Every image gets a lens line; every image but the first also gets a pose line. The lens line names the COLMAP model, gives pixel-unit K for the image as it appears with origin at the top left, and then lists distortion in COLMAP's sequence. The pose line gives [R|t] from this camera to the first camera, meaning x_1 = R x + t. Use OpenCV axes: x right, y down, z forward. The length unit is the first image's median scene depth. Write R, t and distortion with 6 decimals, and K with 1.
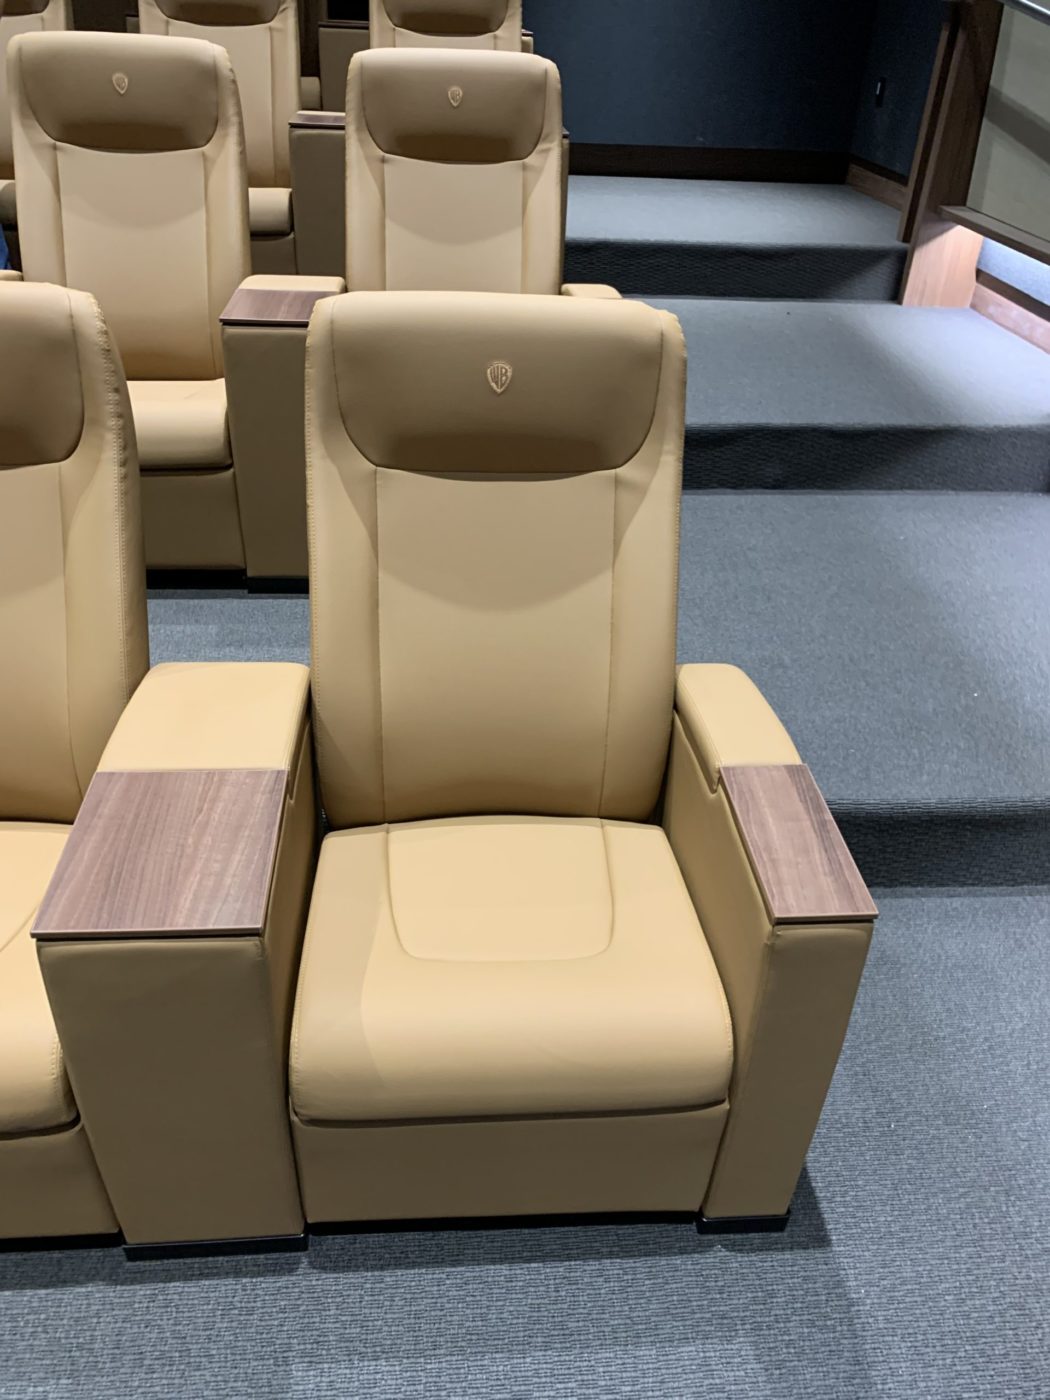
lens RADIAL K [[1080.3, 0, 525.0], [0, 1080.3, 695.7], [0, 0, 1]] dist [0.035893, -0.005484]
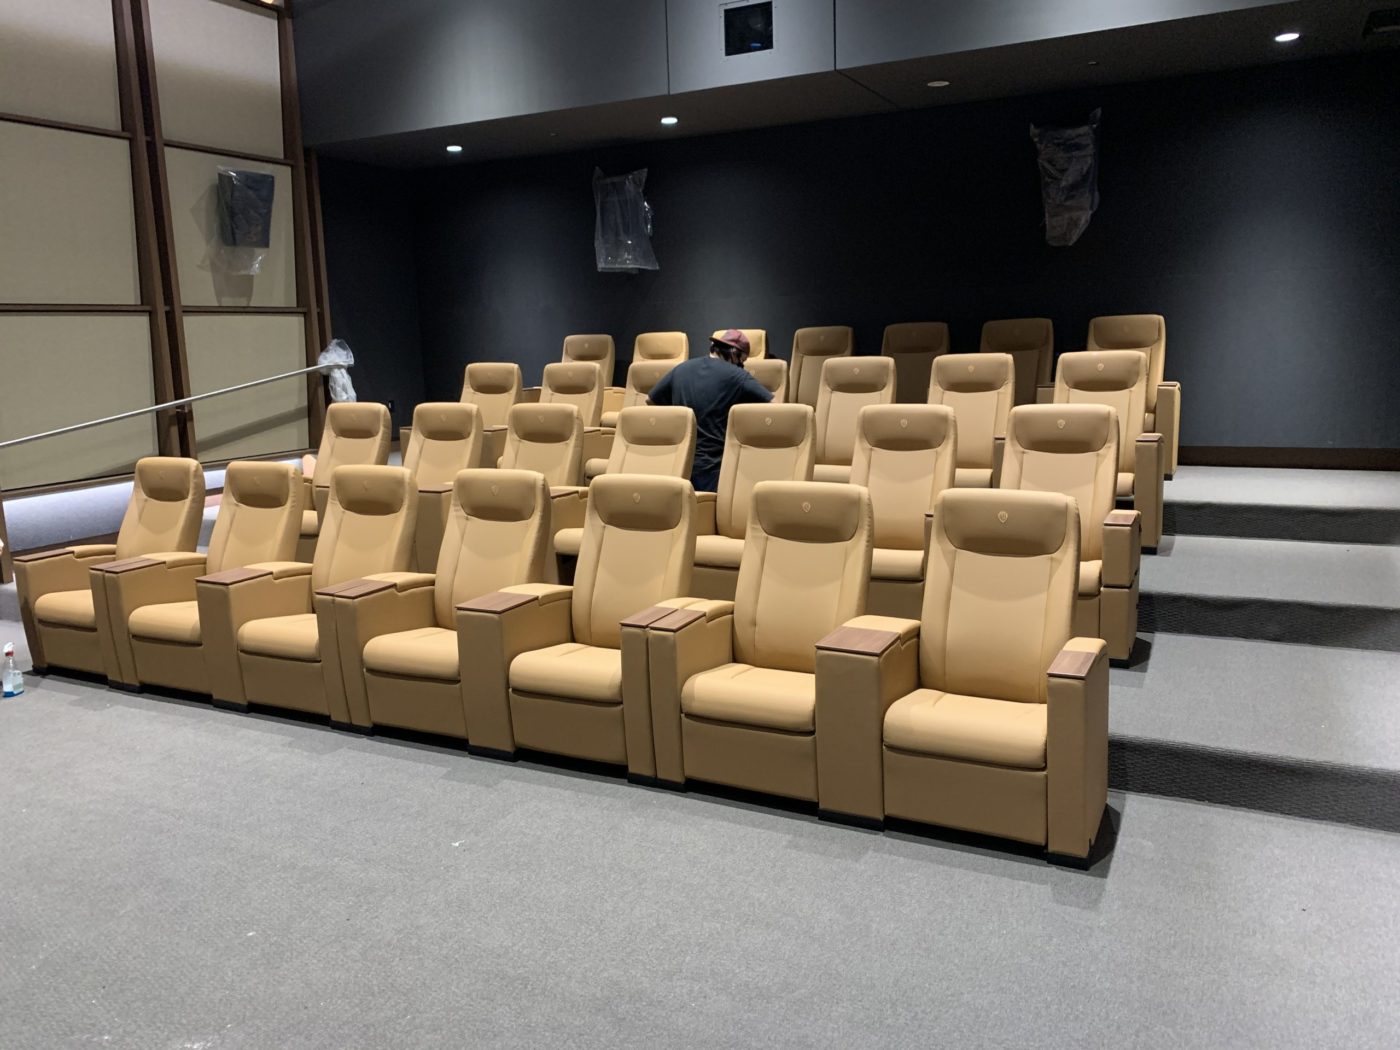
lens RADIAL K [[1080.3, 0, 702.3], [0, 1080.3, 522.6], [0, 0, 1]] dist [0.035893, -0.005484]
pose [[0.858910, 0.023518, -0.511587, 0.401976], [-0.225081, 0.914629, -0.335844, 0.448347], [0.460014, 0.403608, 0.790878, -0.831770]]
